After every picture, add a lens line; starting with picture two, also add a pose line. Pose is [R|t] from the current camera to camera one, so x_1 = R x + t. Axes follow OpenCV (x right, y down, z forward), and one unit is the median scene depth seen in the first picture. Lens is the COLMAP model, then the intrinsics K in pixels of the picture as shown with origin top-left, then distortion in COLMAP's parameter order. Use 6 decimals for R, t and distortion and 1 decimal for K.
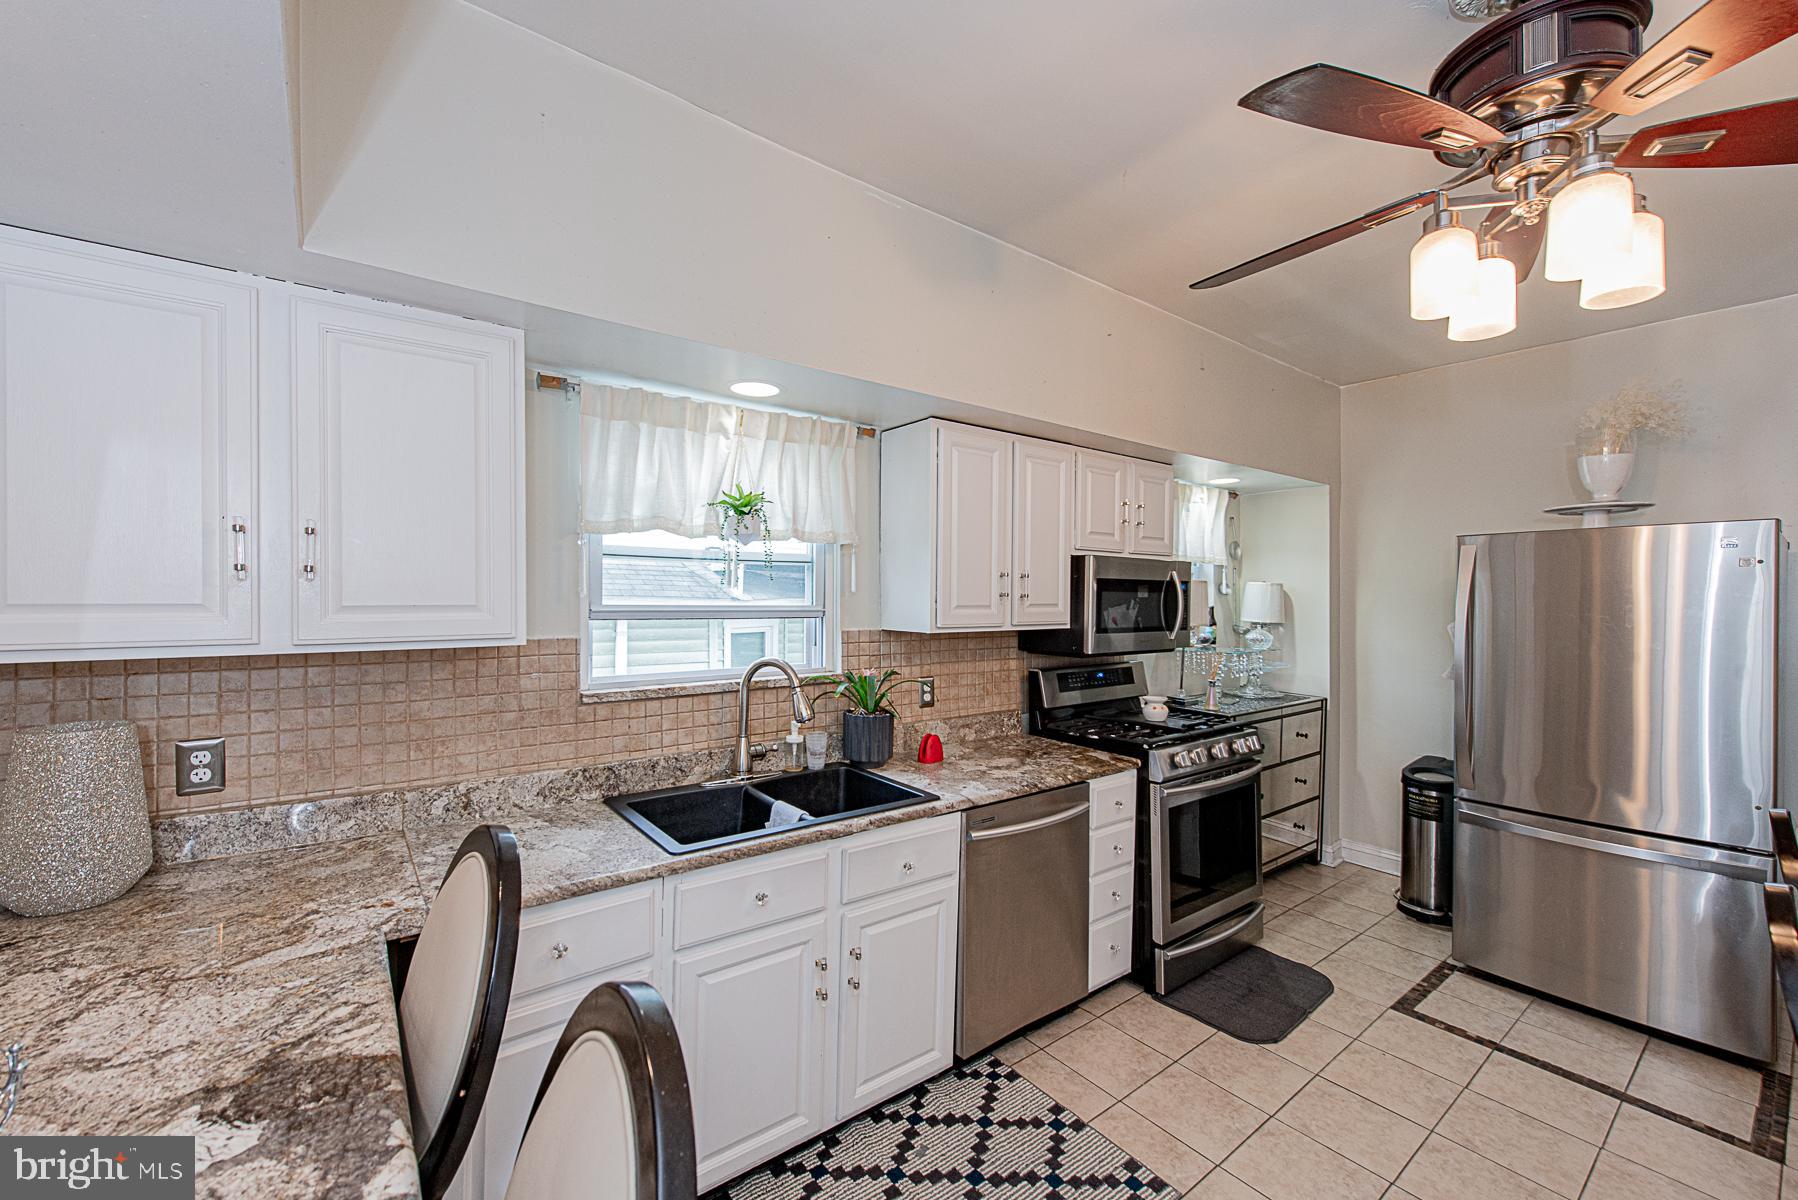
lens RADIAL K [[706.3, 0, 912.0], [0, 706.3, 602.9], [0, 0, 1]] dist [0.011022, -0.003098]
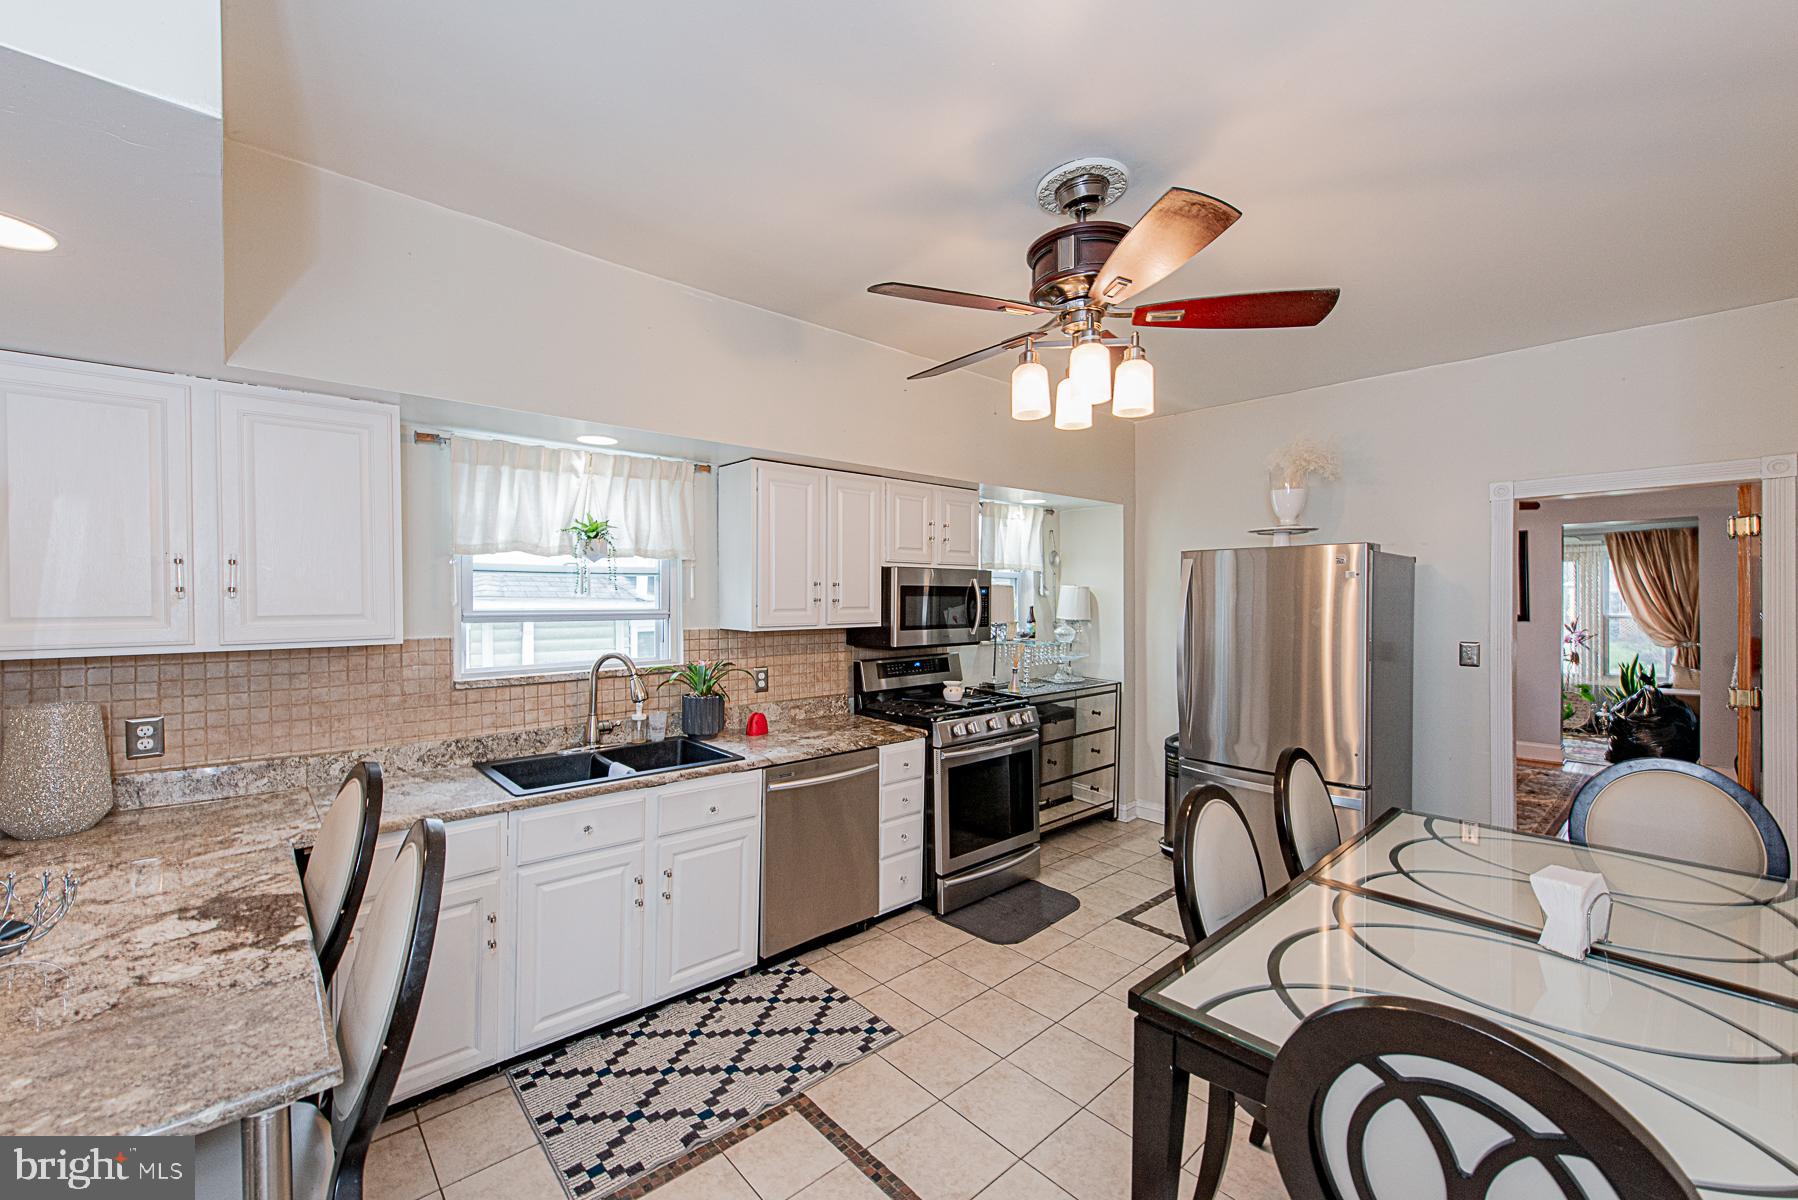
lens RADIAL K [[706.3, 0, 896.1], [0, 706.3, 603.8], [0, 0, 1]] dist [0.011022, -0.003098]
pose [[0.997780, -0.005272, 0.066394, 0.239206], [0.004845, 0.999967, 0.006591, -0.015647], [-0.066426, -0.006255, 0.997772, -0.320107]]
